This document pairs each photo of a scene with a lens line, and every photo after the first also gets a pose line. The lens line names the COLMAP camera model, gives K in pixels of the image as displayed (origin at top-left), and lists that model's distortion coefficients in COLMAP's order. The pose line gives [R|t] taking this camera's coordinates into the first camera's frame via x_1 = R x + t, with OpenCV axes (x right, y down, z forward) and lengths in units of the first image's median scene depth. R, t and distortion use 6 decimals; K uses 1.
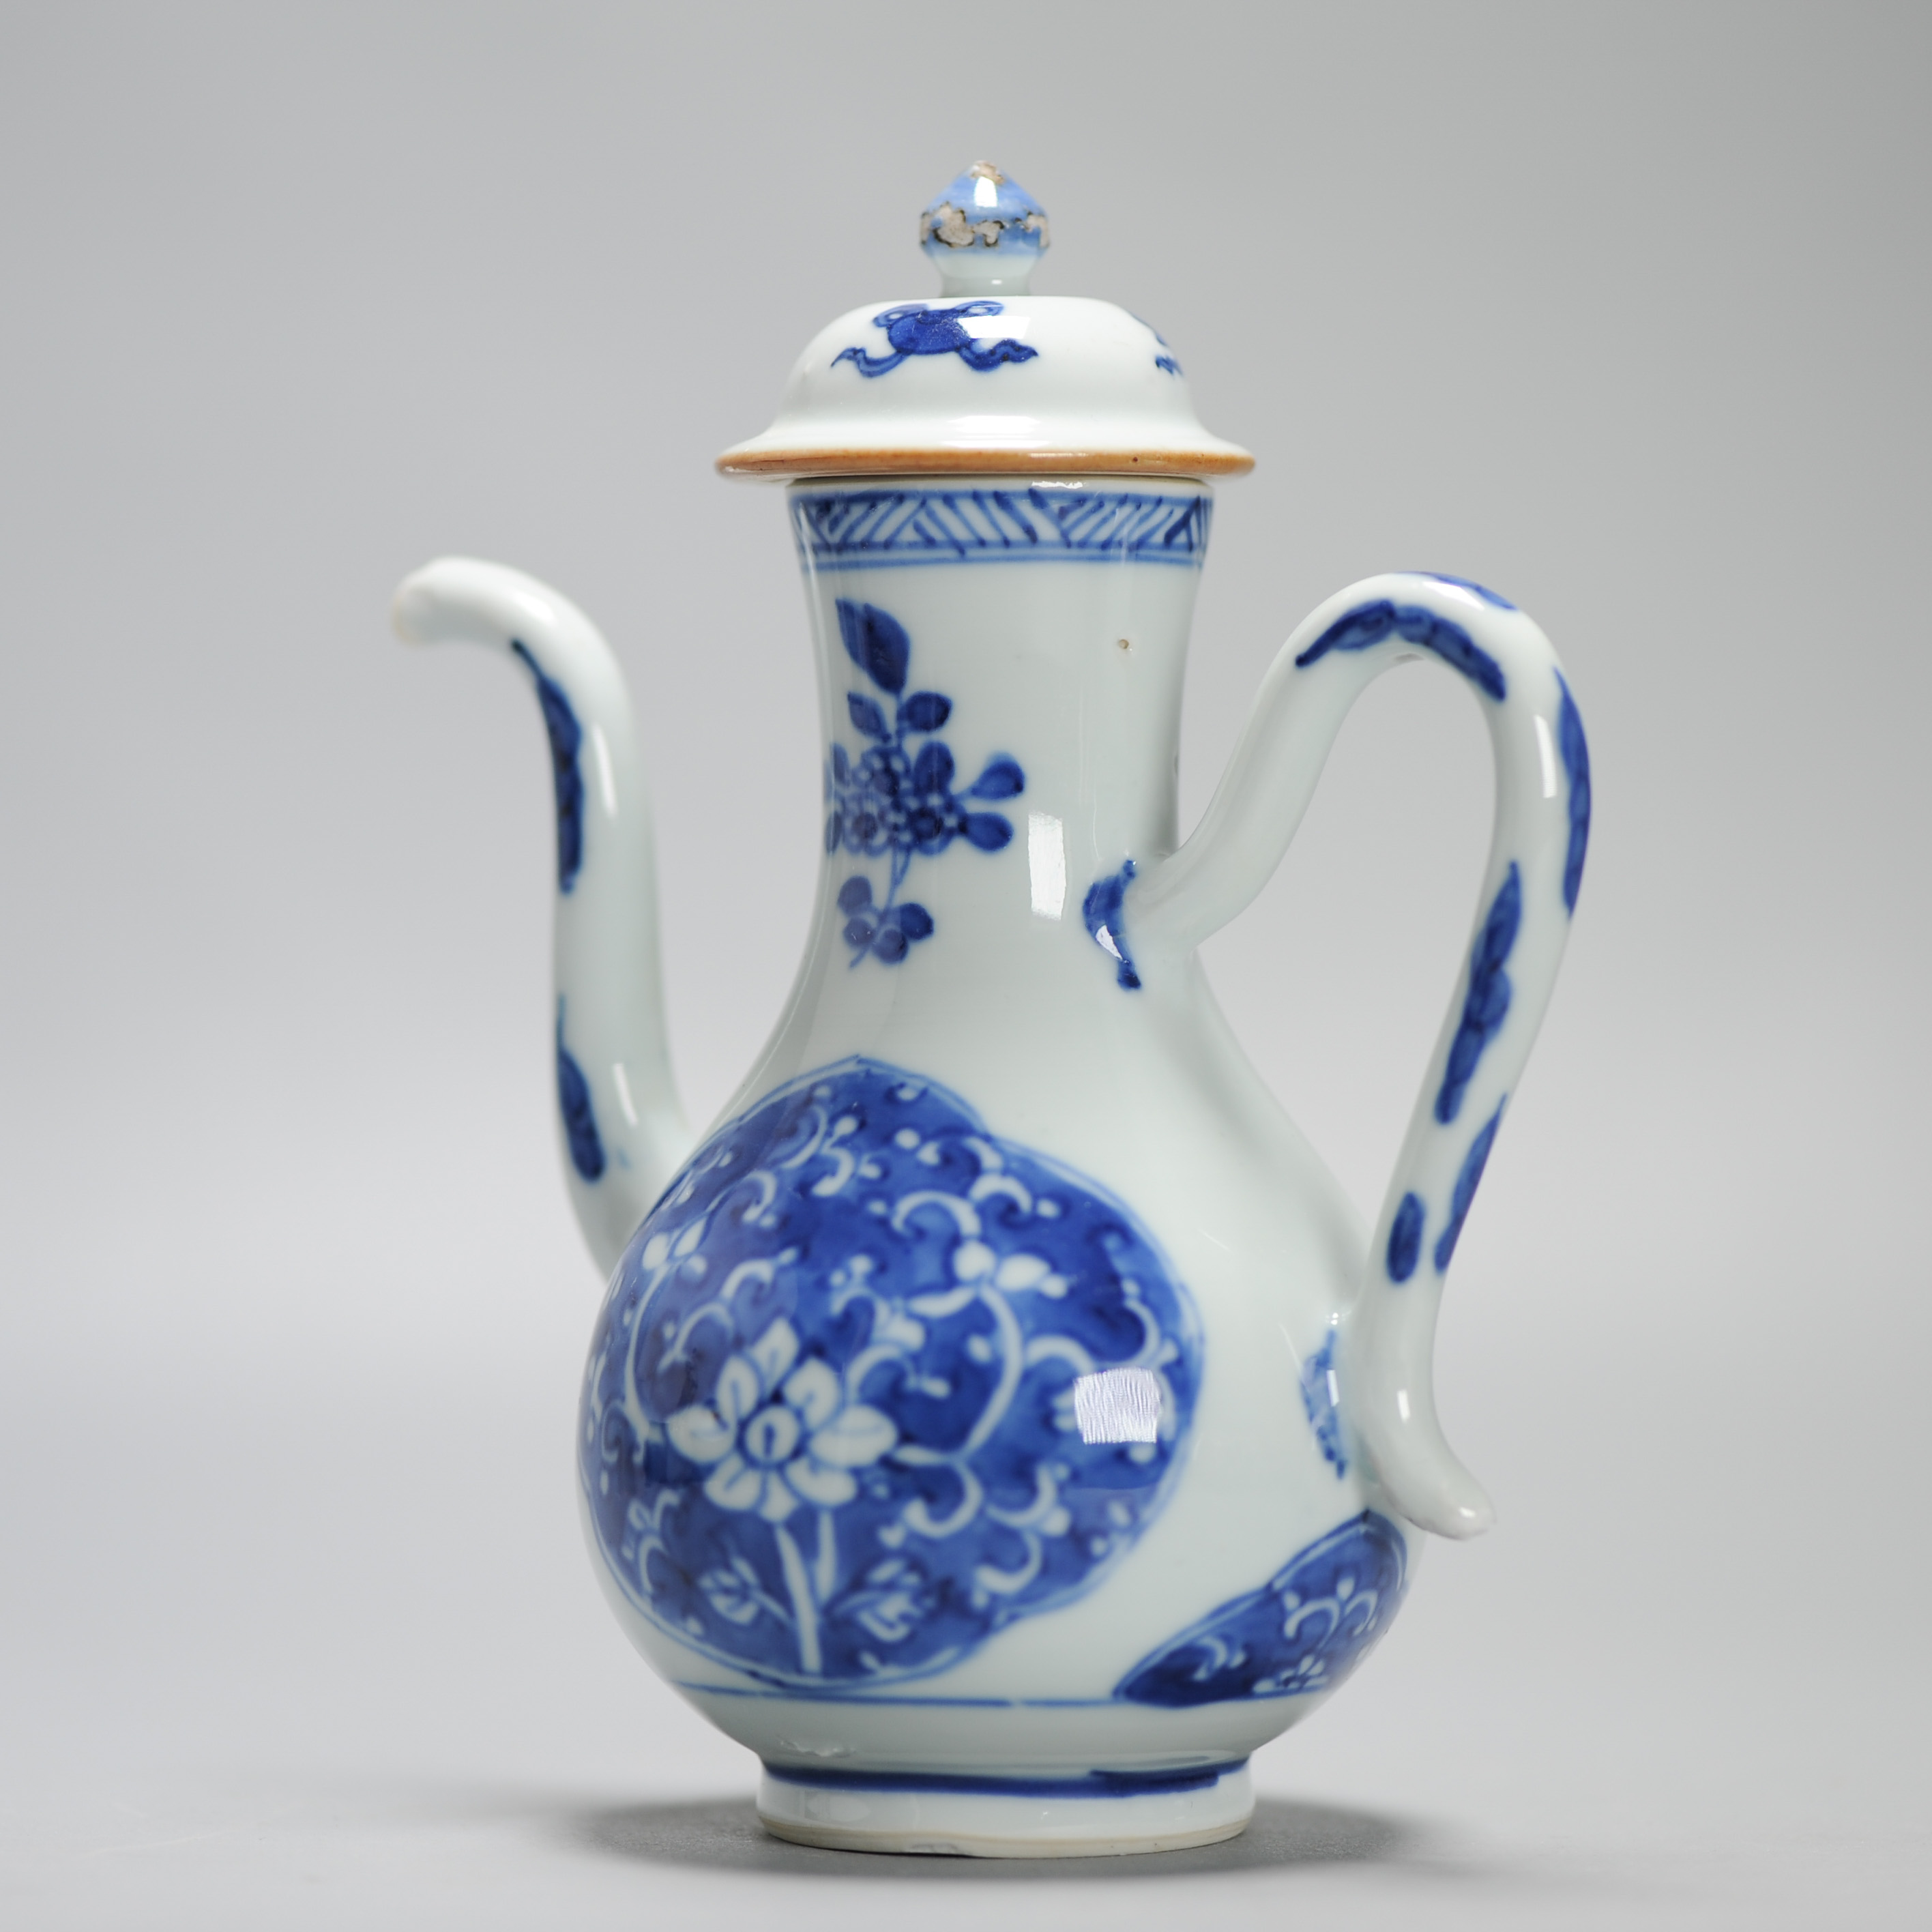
lens RADIAL K [[10025.8, 0, 966.0], [0, 10025.8, 966.0], [0, 0, 1]] dist [-0.492158, -0.221154]
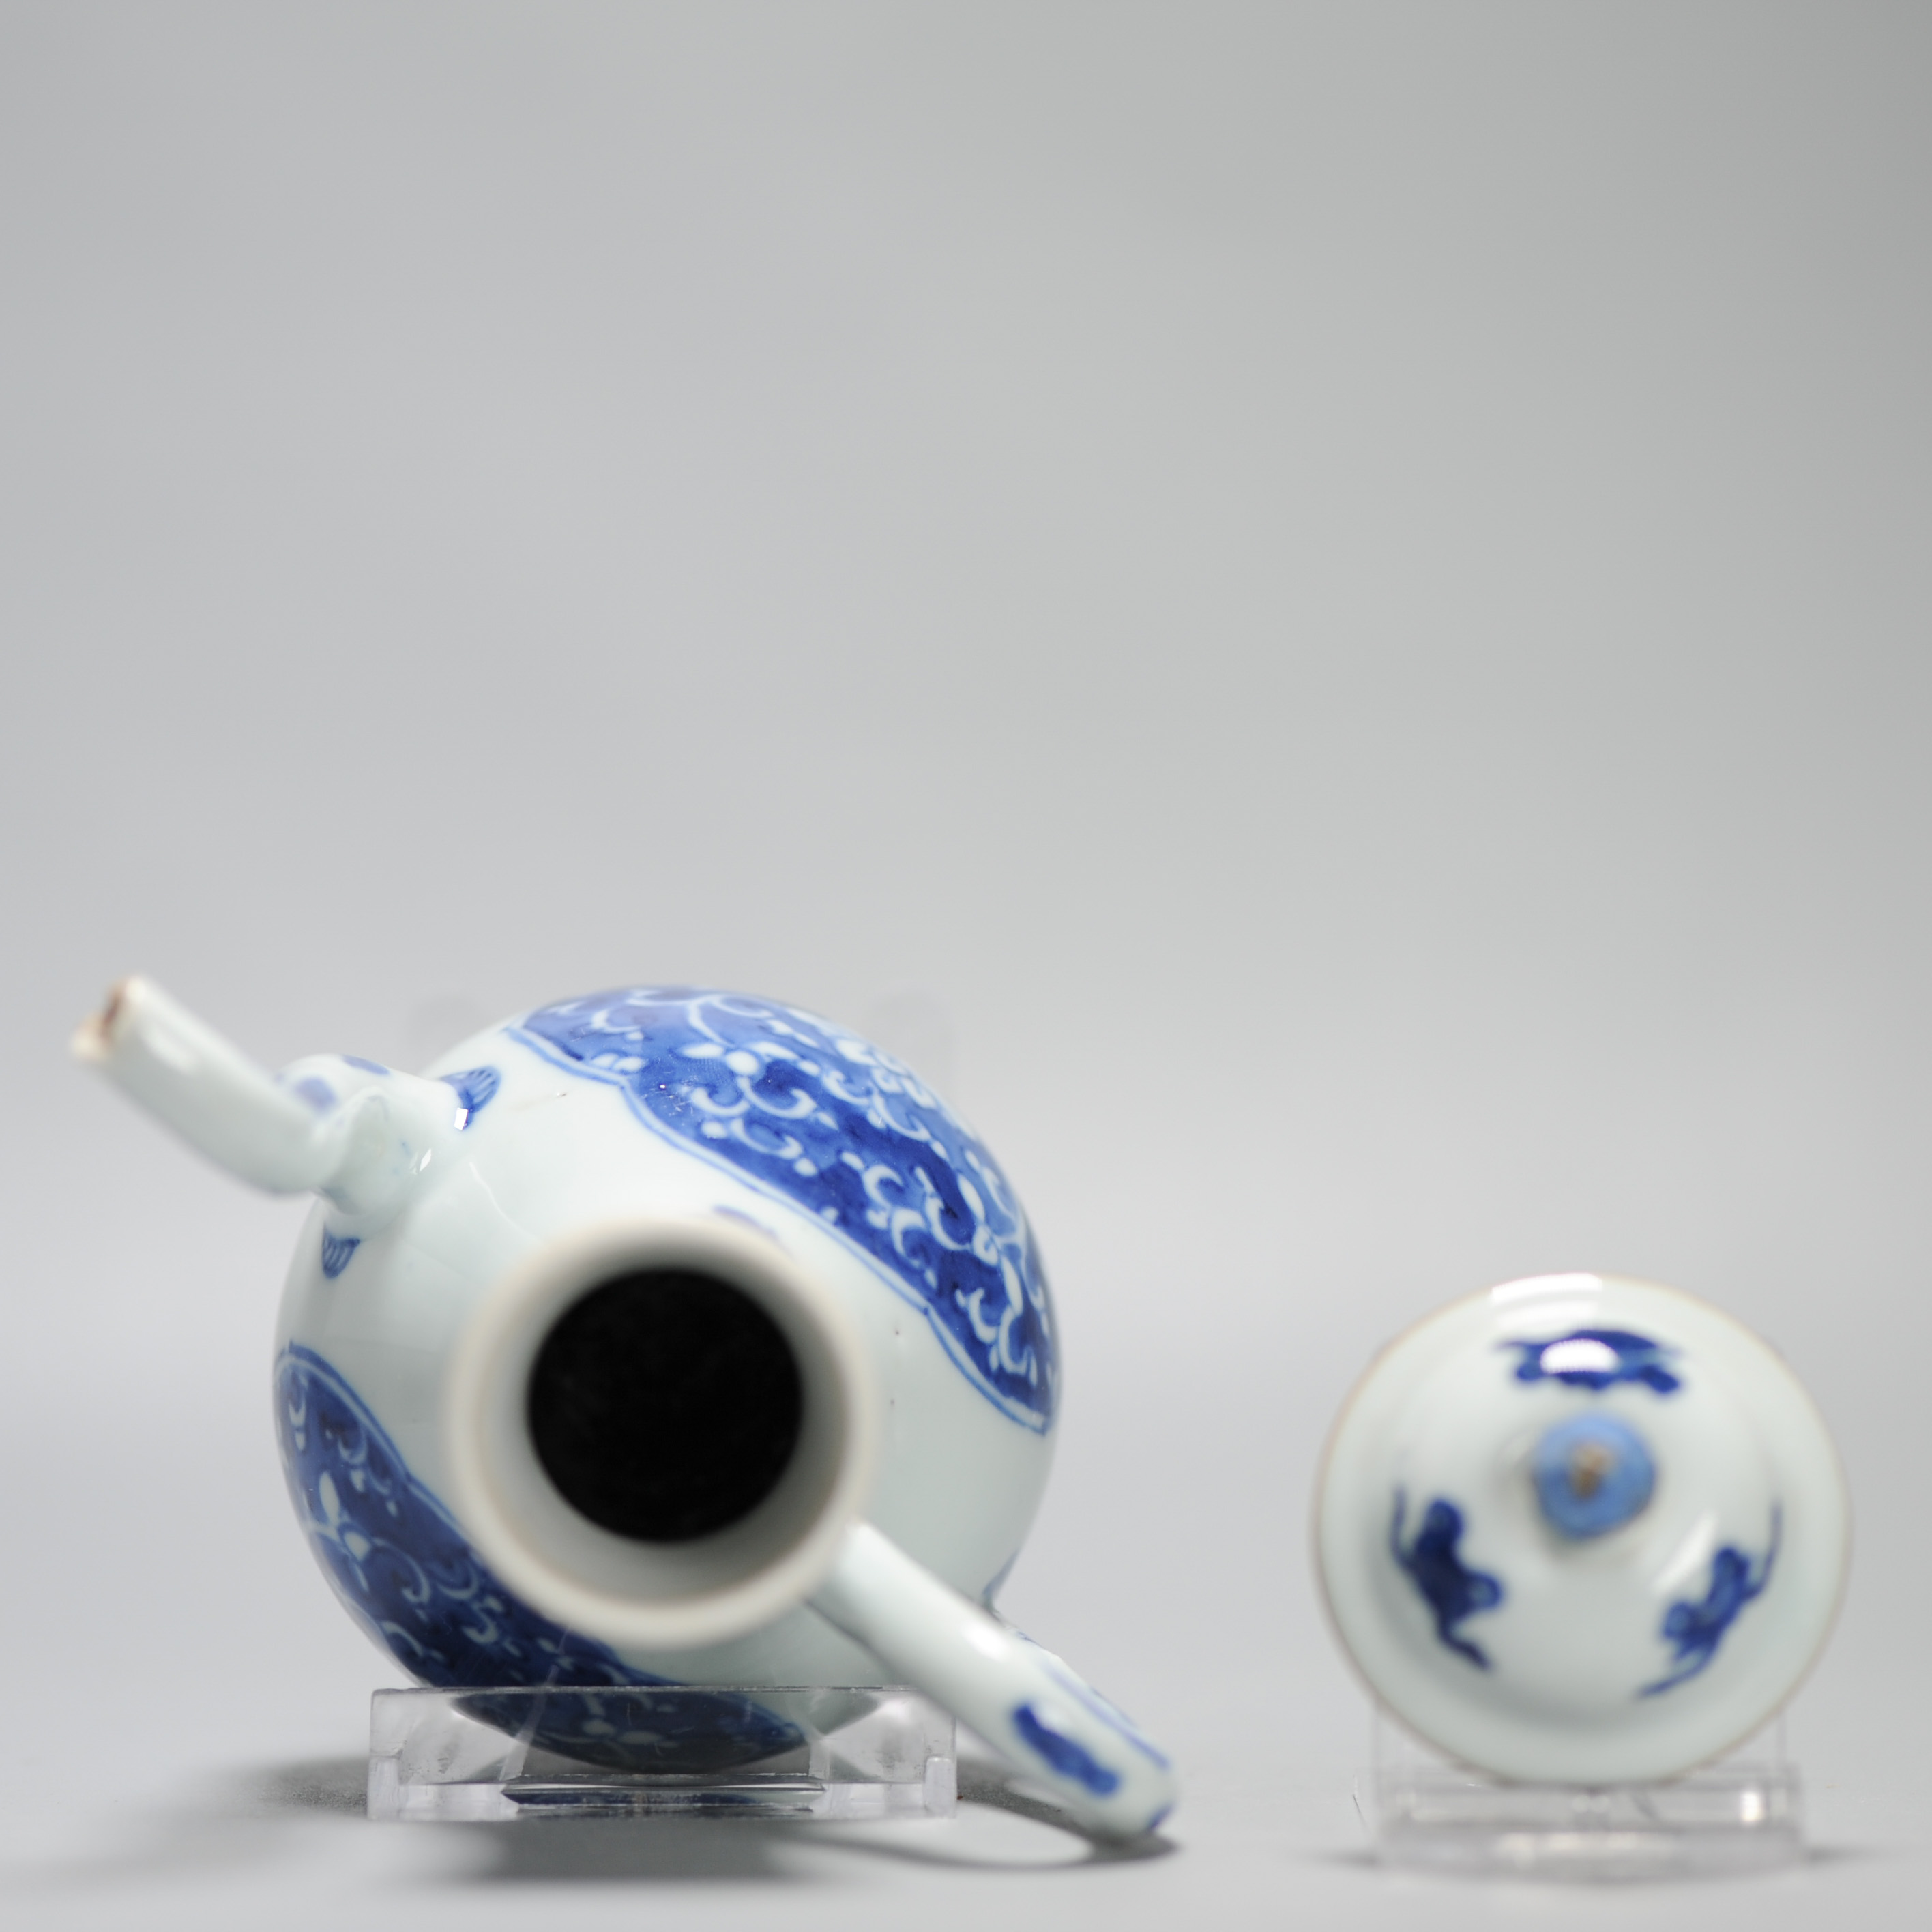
lens RADIAL K [[10025.8, 0, 966.0], [0, 10025.8, 966.0], [0, 0, 1]] dist [-0.492158, -0.221154]
pose [[0.993288, 0.112260, 0.027867, 0.000772], [-0.029721, 0.014881, 0.999447, -1.071275], [0.111783, -0.993567, 0.018118, 1.061098]]
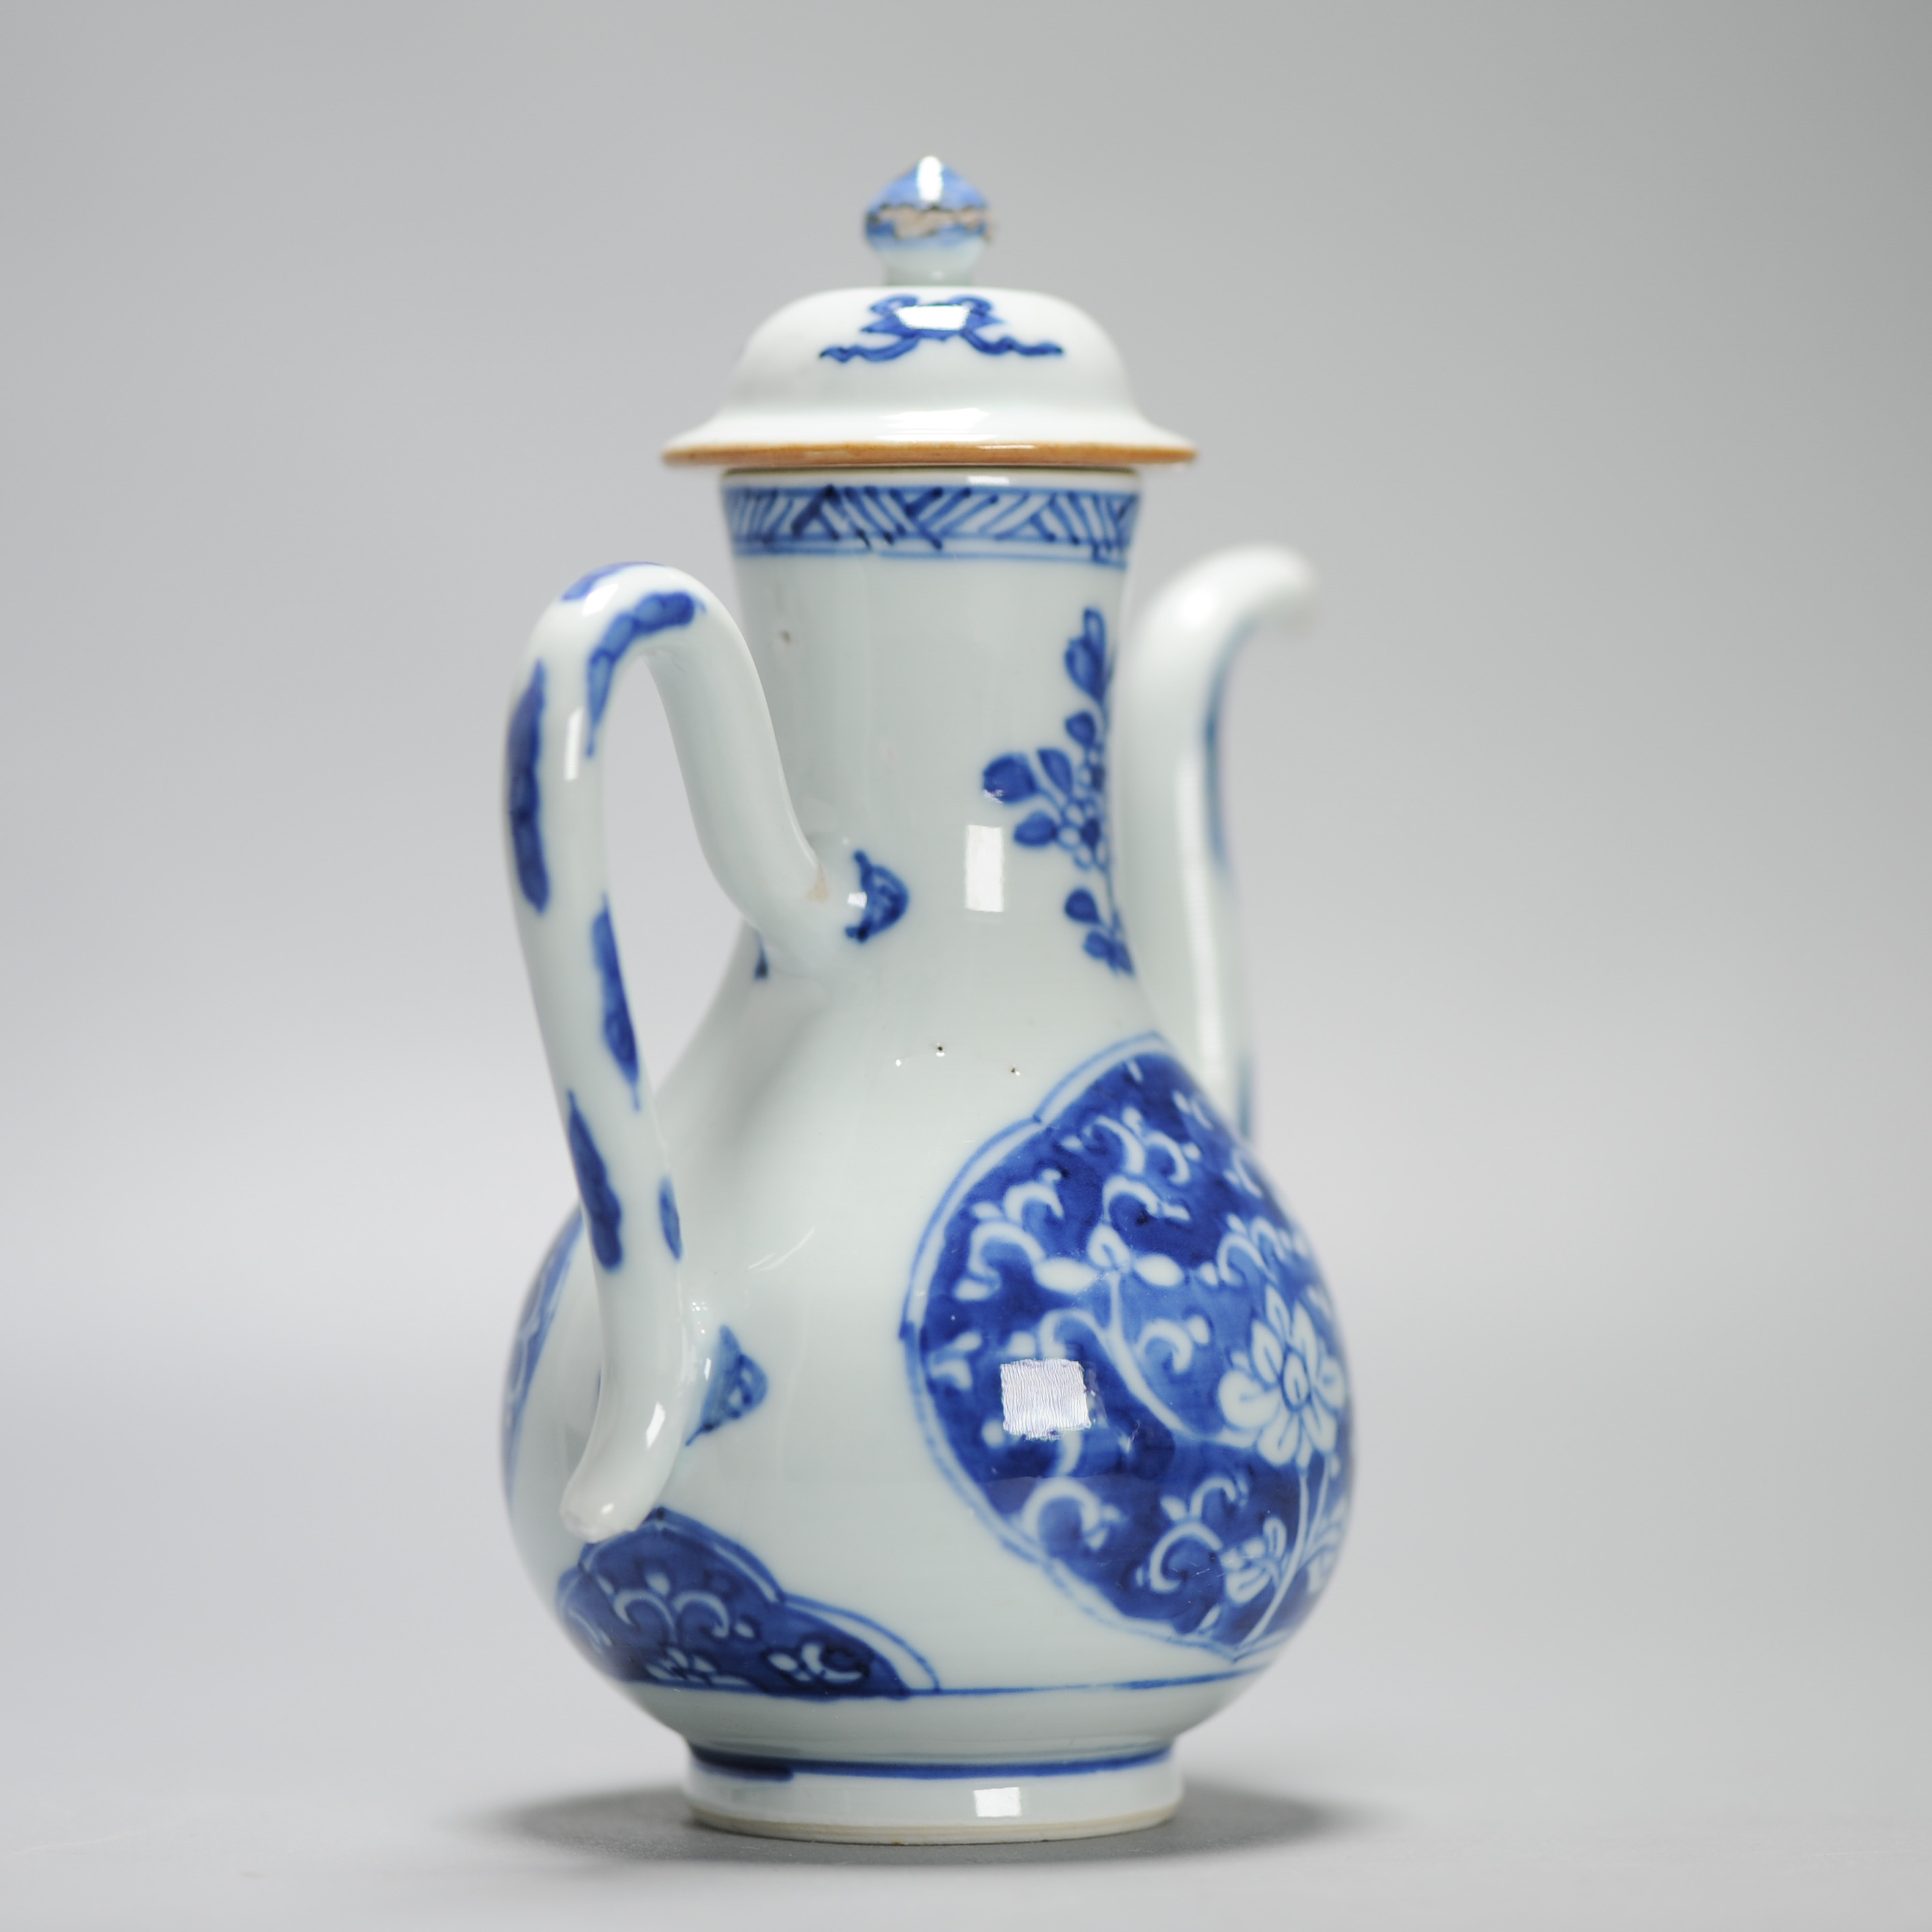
lens RADIAL K [[10025.8, 0, 966.0], [0, 10025.8, 966.0], [0, 0, 1]] dist [-0.492158, -0.221154]
pose [[-0.049804, 0.027502, -0.998380, 1.036302], [-0.019851, 0.999396, 0.028521, -0.028452], [0.998562, 0.021239, -0.049228, 1.085219]]
